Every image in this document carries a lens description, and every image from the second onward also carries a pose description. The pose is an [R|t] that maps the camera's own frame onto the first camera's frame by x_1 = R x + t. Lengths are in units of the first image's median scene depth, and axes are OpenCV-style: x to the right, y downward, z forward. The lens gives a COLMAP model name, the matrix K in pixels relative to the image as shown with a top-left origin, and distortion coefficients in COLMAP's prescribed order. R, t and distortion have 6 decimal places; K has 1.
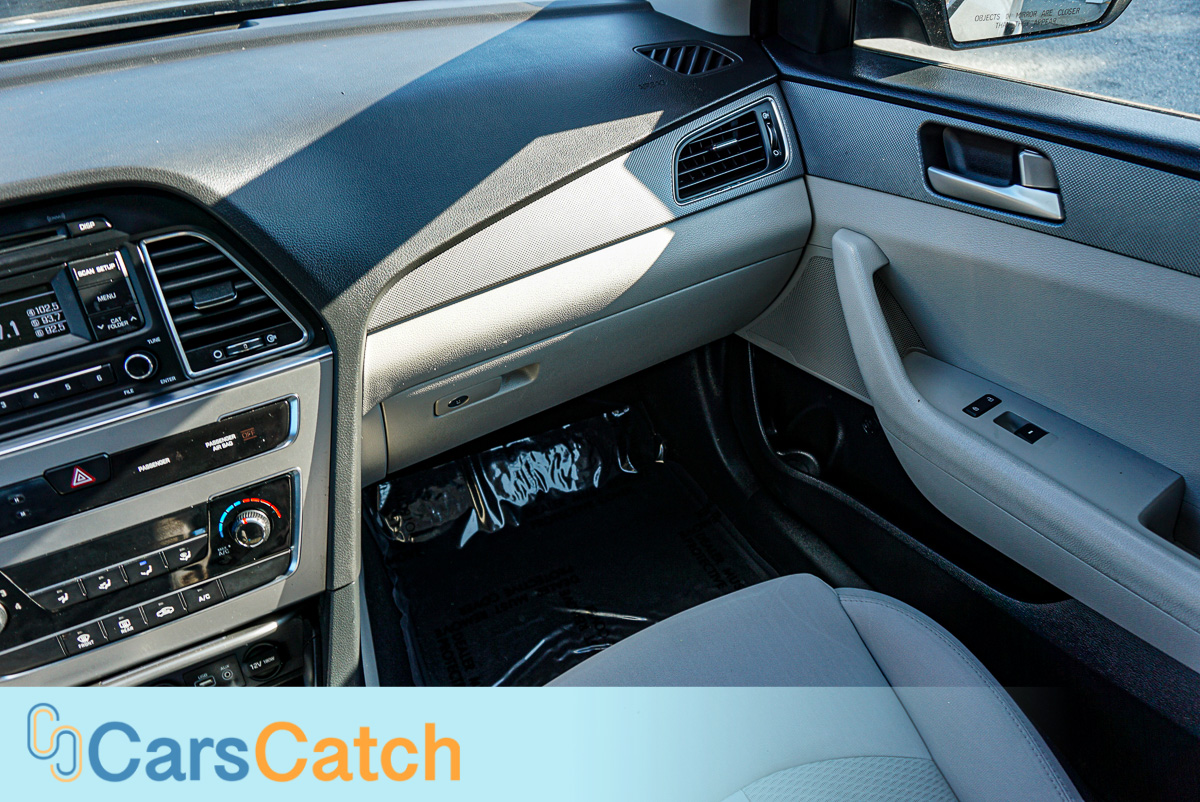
lens RADIAL K [[817.3, 0, 603.9], [0, 817.3, 396.8], [0, 0, 1]] dist [-0.041545, 0.037058]
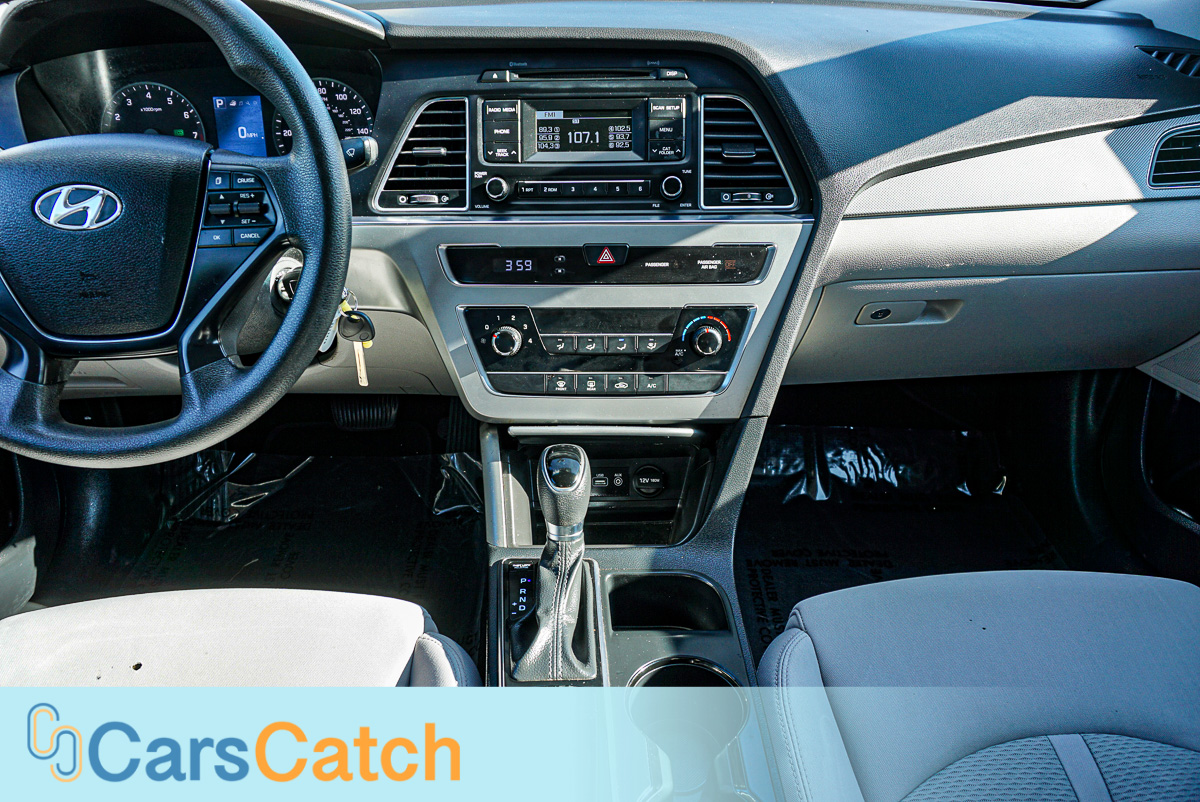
lens RADIAL K [[817.3, 0, 601.2], [0, 817.3, 397.0], [0, 0, 1]] dist [-0.041545, 0.037058]
pose [[0.902124, 0.276074, -0.331594, -0.154956], [-0.306442, 0.950964, -0.041955, 0.345714], [0.303752, 0.139463, 0.942489, -0.176753]]
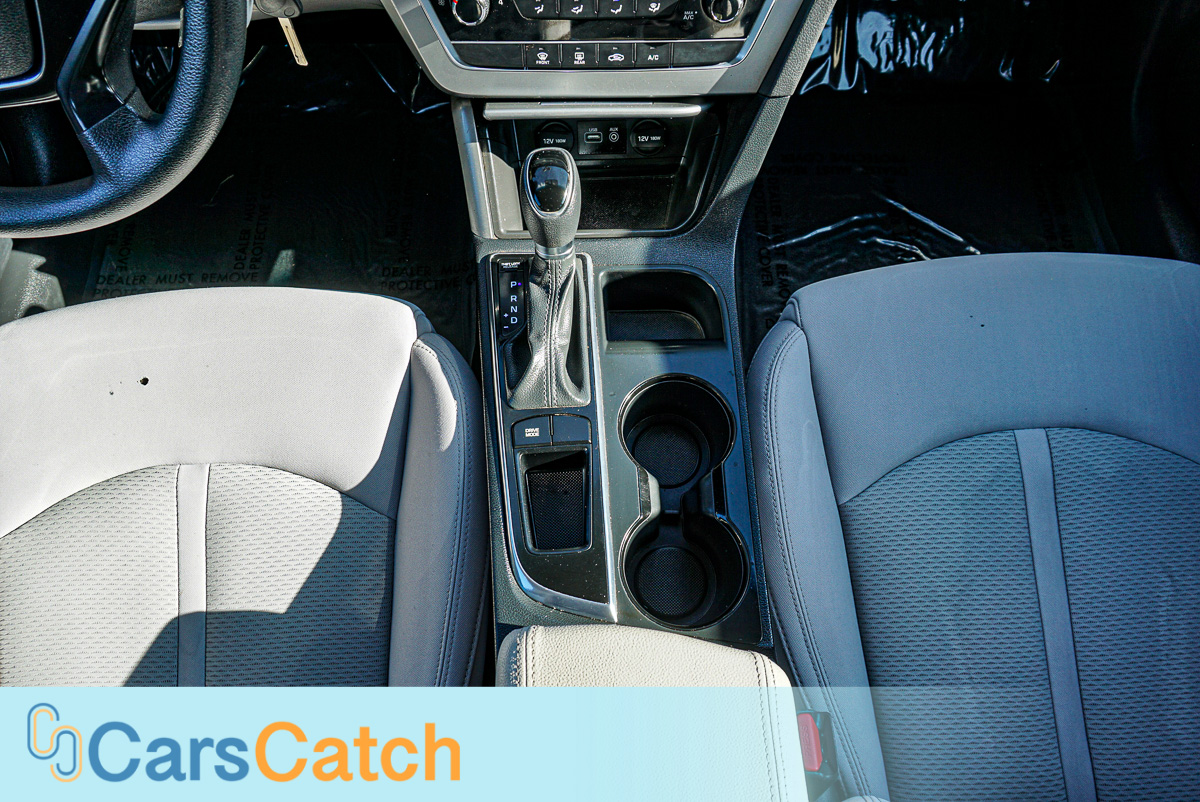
lens RADIAL K [[817.3, 0, 598.6], [0, 817.3, 402.9], [0, 0, 1]] dist [-0.041545, 0.037058]
pose [[0.904939, 0.410816, -0.110975, -0.274926], [-0.294428, 0.792742, 0.533735, 0.073577], [0.307242, -0.450323, 0.838339, -0.048871]]
